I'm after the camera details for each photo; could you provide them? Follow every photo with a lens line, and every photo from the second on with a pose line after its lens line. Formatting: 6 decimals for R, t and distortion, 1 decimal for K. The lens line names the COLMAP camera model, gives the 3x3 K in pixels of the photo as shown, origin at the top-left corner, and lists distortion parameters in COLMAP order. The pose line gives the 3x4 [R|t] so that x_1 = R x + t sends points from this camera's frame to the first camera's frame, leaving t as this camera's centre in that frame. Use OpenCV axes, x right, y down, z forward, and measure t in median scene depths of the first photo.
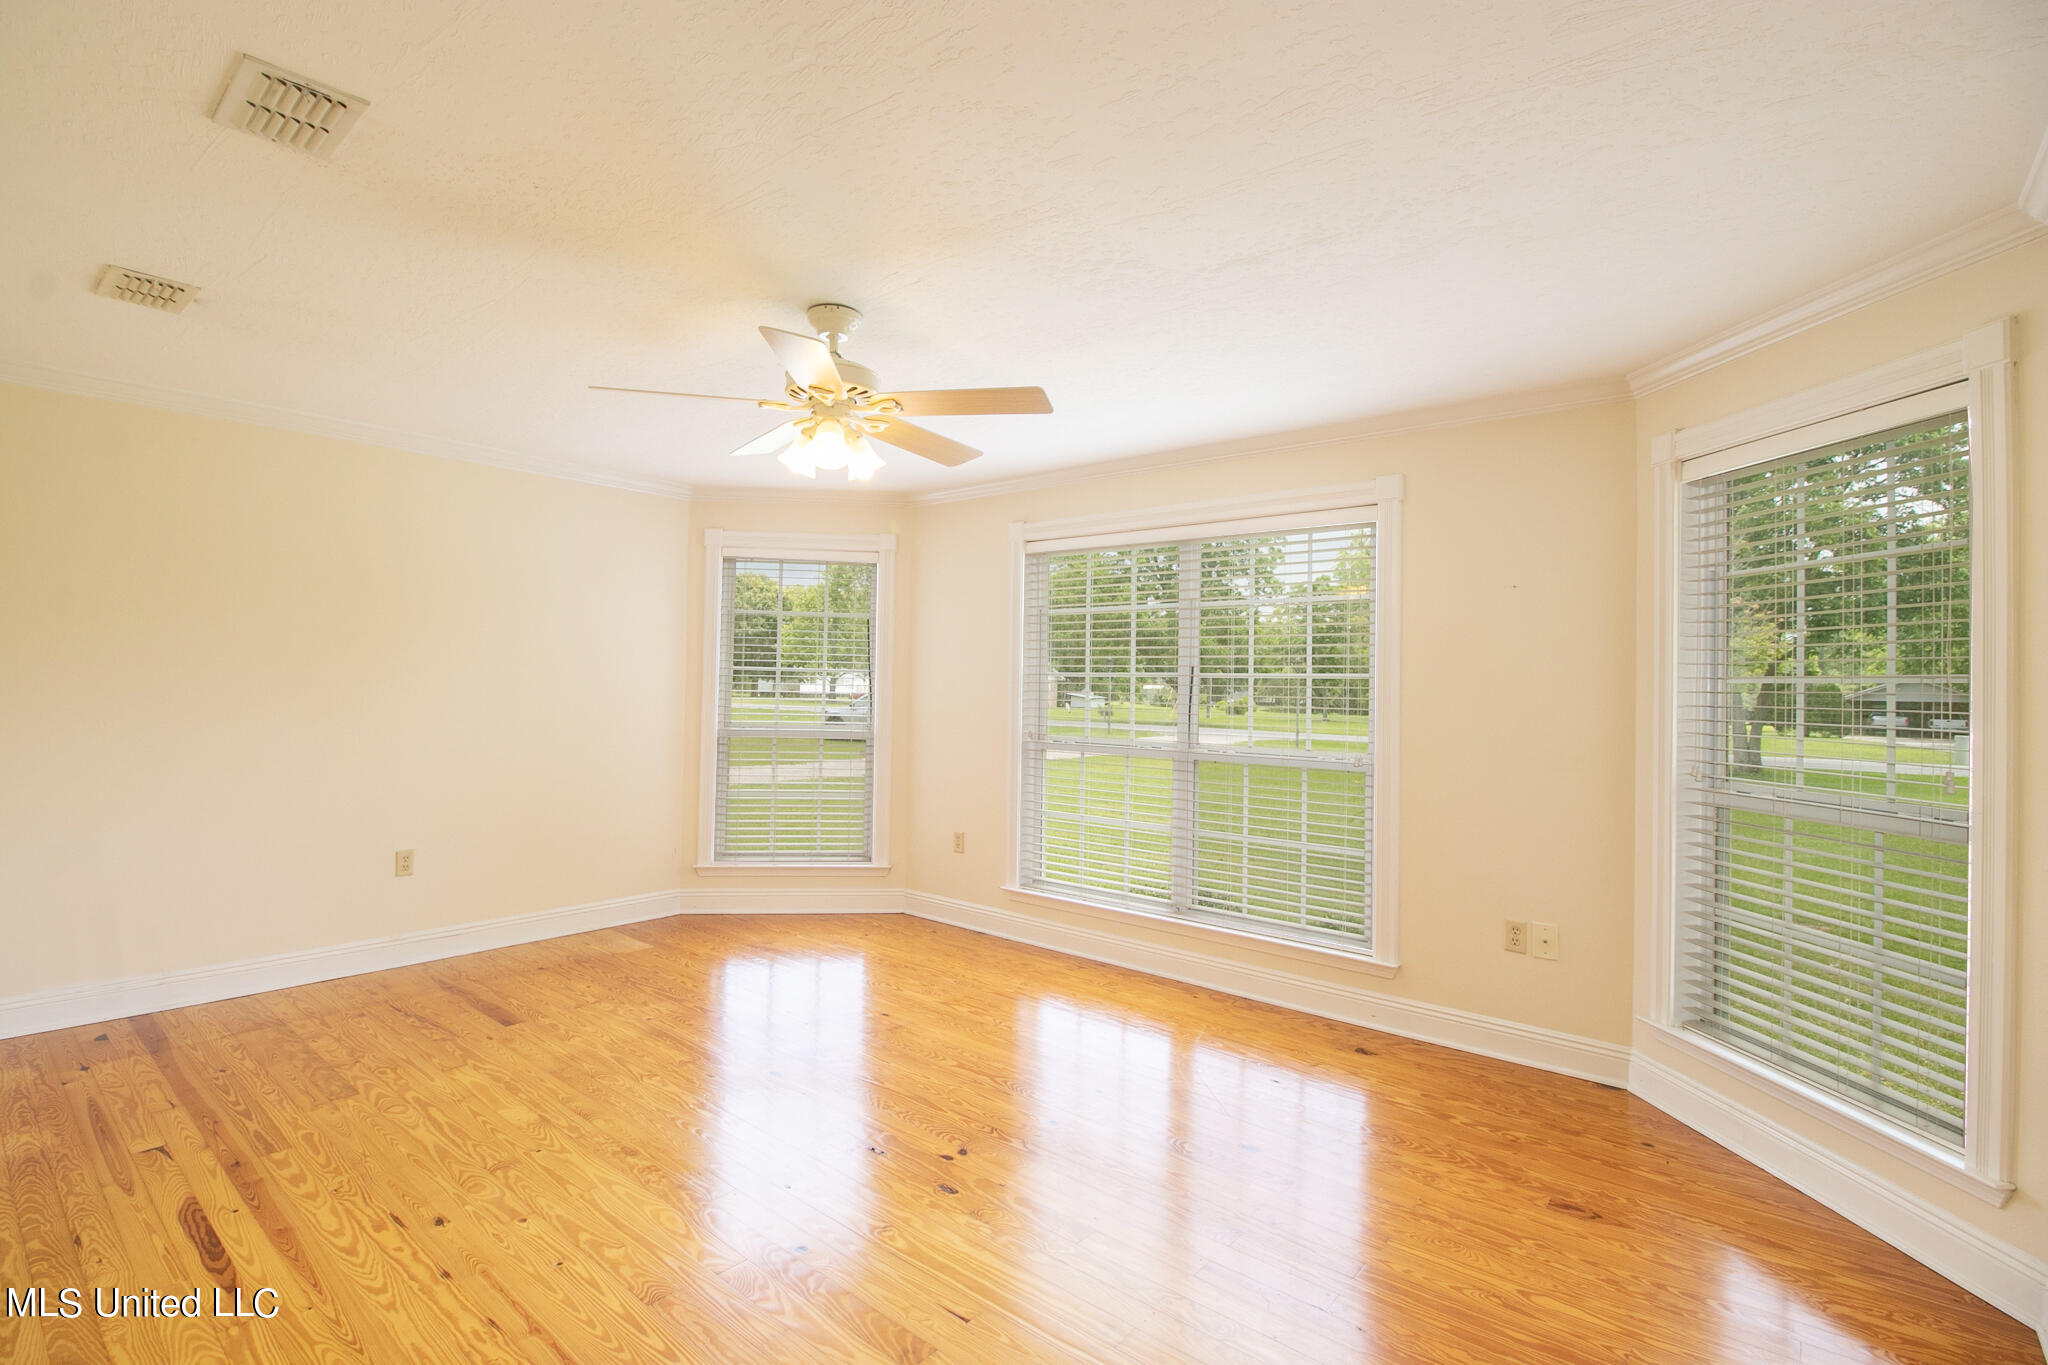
lens RADIAL K [[956.4, 0, 1010.4], [0, 956.4, 663.0], [0, 0, 1]] dist [-0.005593, -0.009553]
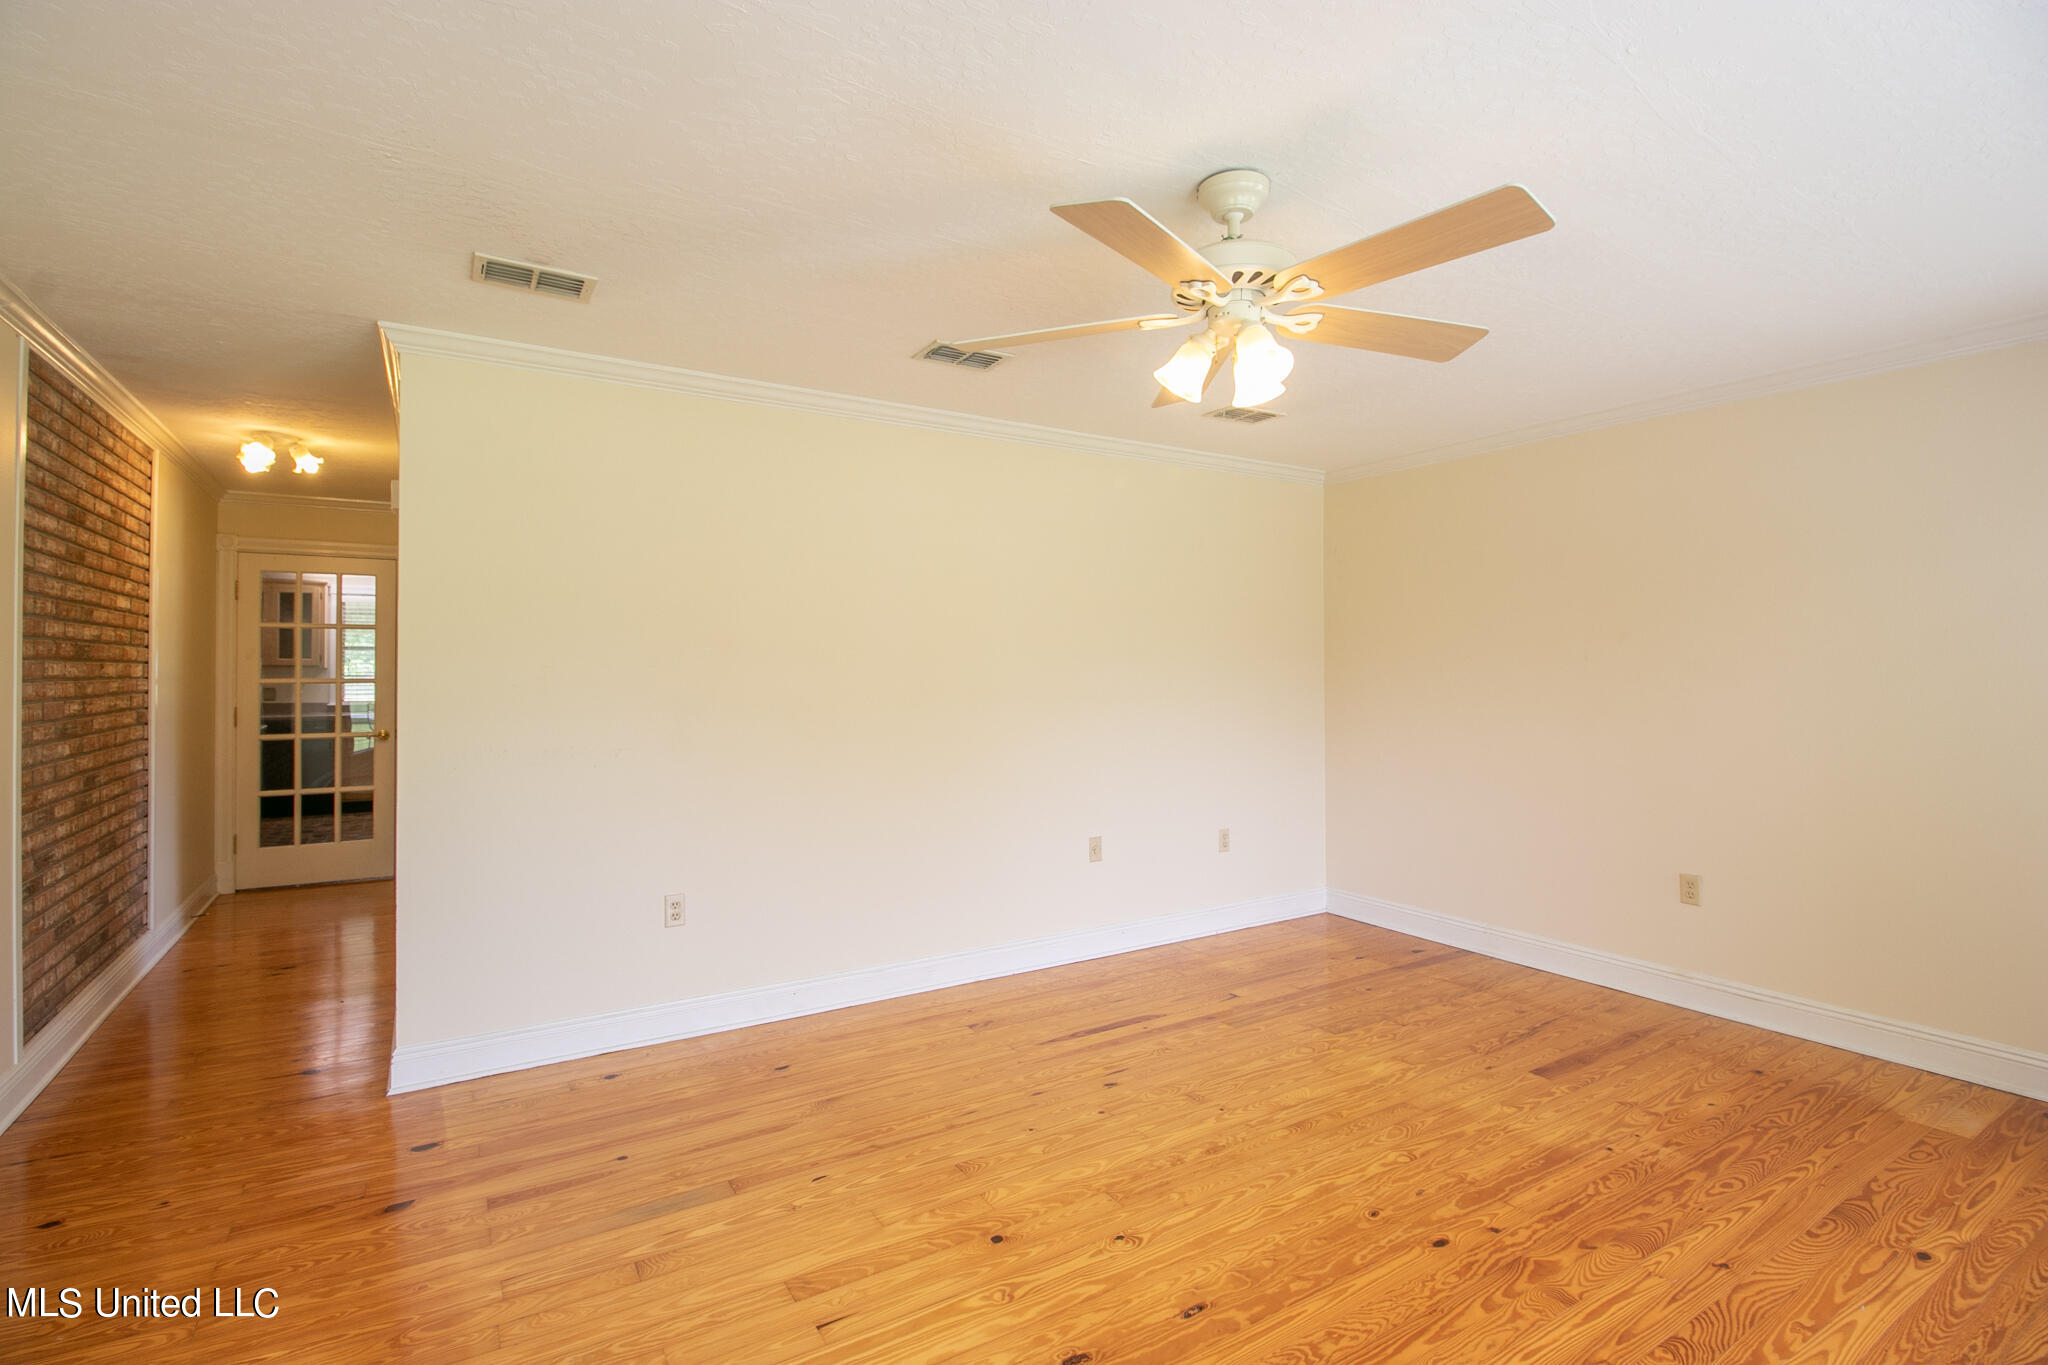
lens RADIAL K [[956.4, 0, 1010.4], [0, 956.4, 663.0], [0, 0, 1]] dist [-0.005593, -0.009553]
pose [[-0.326026, -0.026702, -0.944984, 0.512692], [0.015402, 0.999318, -0.033551, 0.033699], [0.945235, -0.025493, -0.325393, 0.947419]]
